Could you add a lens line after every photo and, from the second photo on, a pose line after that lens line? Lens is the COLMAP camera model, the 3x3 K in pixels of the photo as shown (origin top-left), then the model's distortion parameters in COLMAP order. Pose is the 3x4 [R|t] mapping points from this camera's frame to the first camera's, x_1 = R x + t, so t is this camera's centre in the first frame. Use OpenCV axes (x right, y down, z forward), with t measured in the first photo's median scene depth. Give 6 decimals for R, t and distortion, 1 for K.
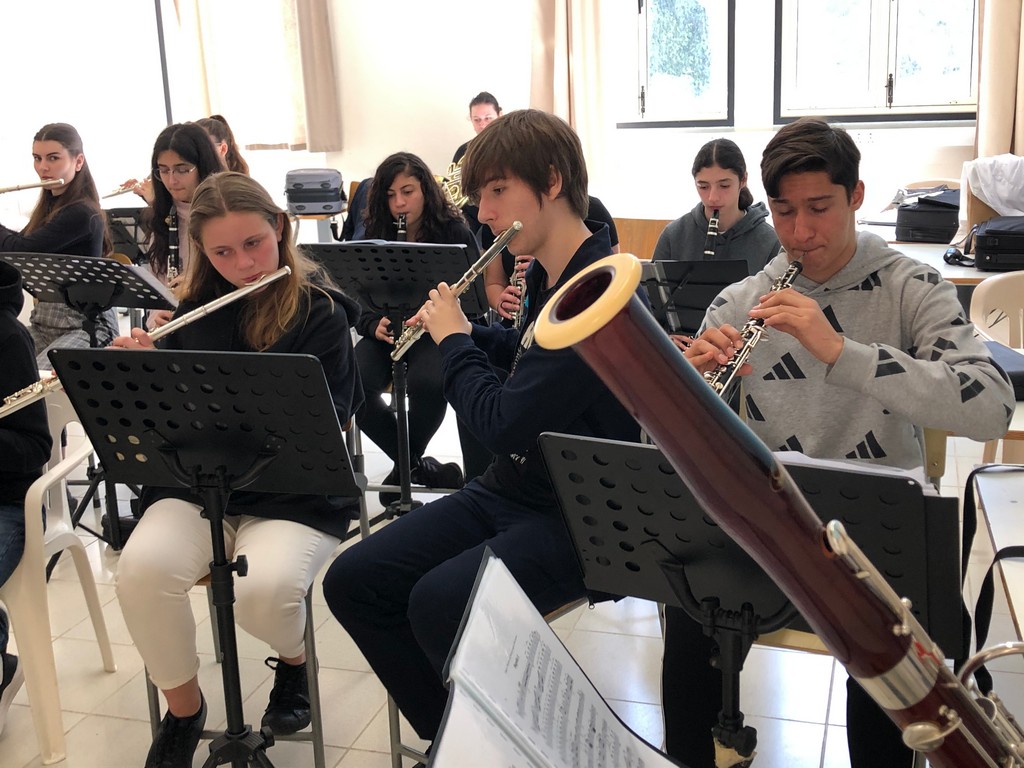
lens RADIAL K [[1268.4, 0, 512.0], [0, 1268.4, 384.0], [0, 0, 1]] dist [0.032707, 0.007942]
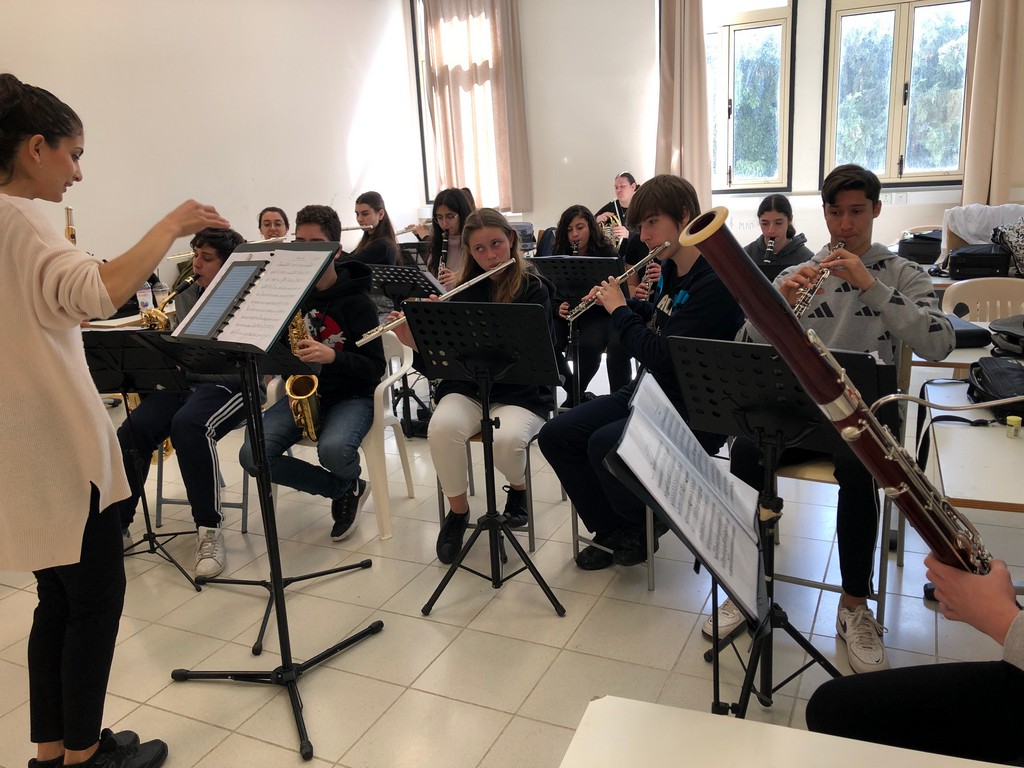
lens RADIAL K [[833.5, 0, 515.2], [0, 833.5, 378.4], [0, 0, 1]] dist [0.070626, -0.072815]
pose [[0.989877, 0.020712, -0.140406, -0.011400], [-0.019061, 0.999733, 0.013098, 0.037410], [0.140640, -0.010289, 0.990007, -0.114661]]
